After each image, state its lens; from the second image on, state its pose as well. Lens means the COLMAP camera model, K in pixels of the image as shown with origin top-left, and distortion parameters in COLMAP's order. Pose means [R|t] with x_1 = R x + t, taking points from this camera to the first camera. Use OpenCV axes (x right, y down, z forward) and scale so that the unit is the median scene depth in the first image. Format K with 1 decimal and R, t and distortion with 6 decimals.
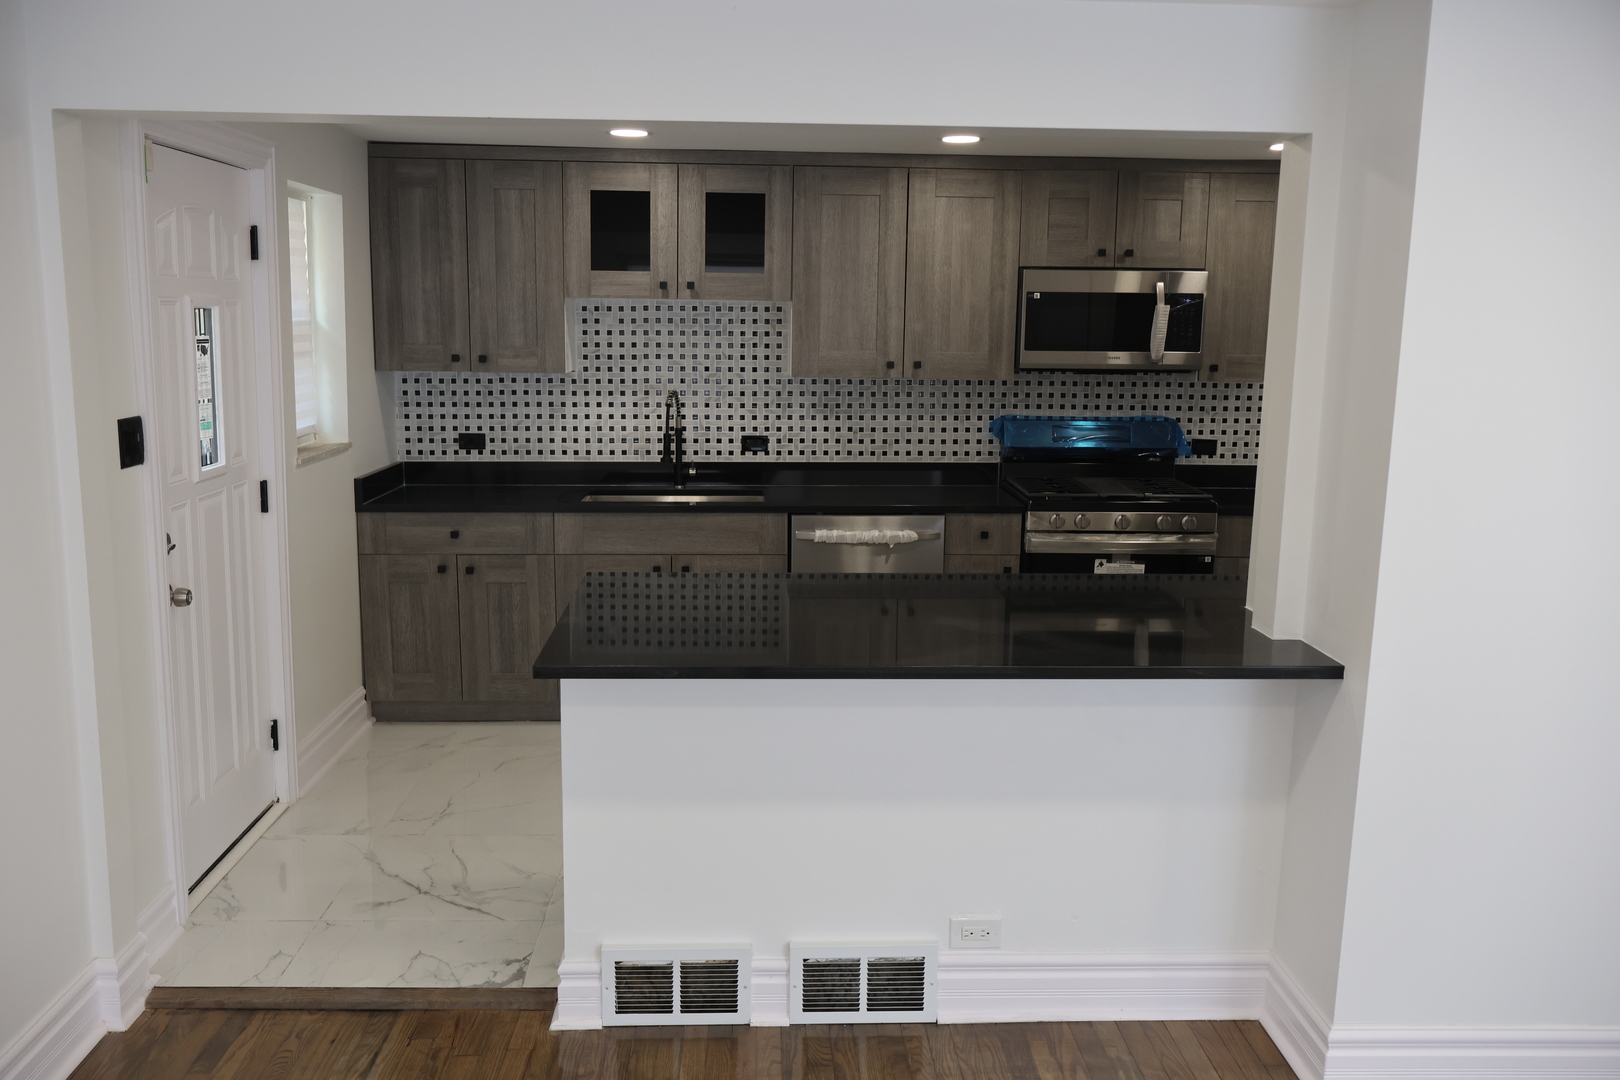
lens RADIAL K [[1363.4, 0, 810.0], [0, 1363.4, 540.0], [0, 0, 1]] dist [-0.011856, 0.003333]
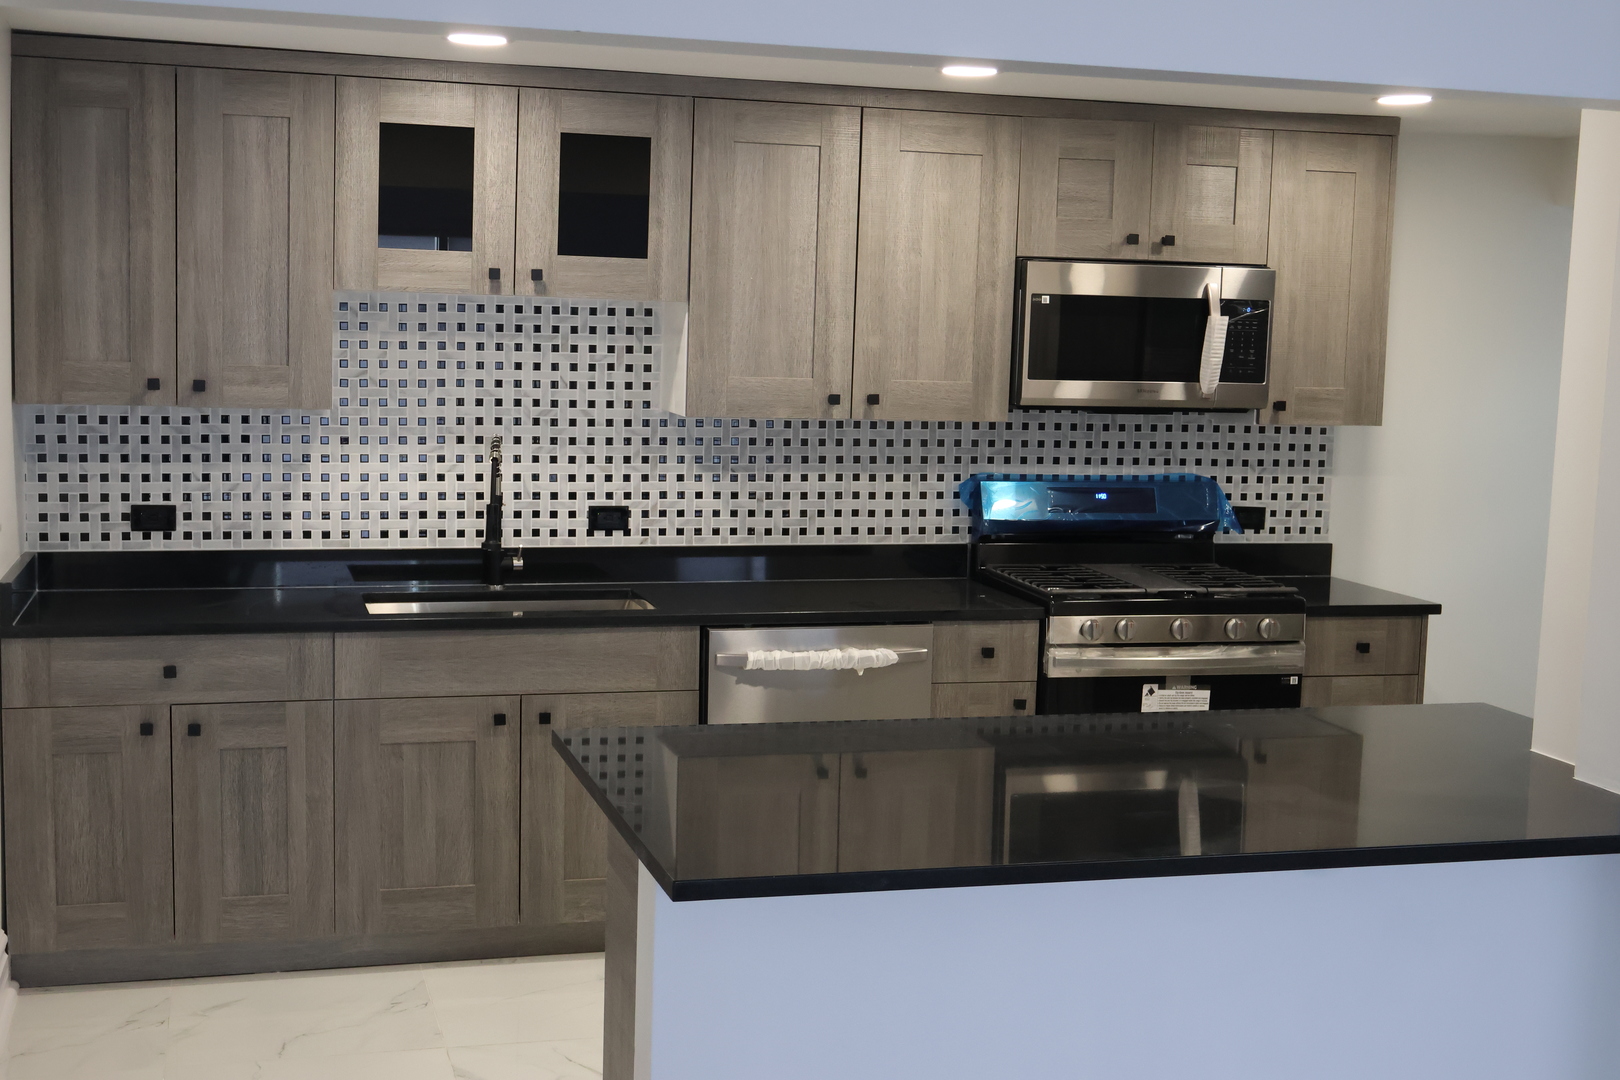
lens RADIAL K [[2122.2, 0, 810.0], [0, 2122.2, 540.0], [0, 0, 1]] dist [0.010613, -0.037177]
pose [[0.971287, -0.010137, 0.237696, -0.189166], [0.022663, 0.998491, -0.050024, -0.008101], [-0.236831, 0.053975, 0.970051, 0.003319]]
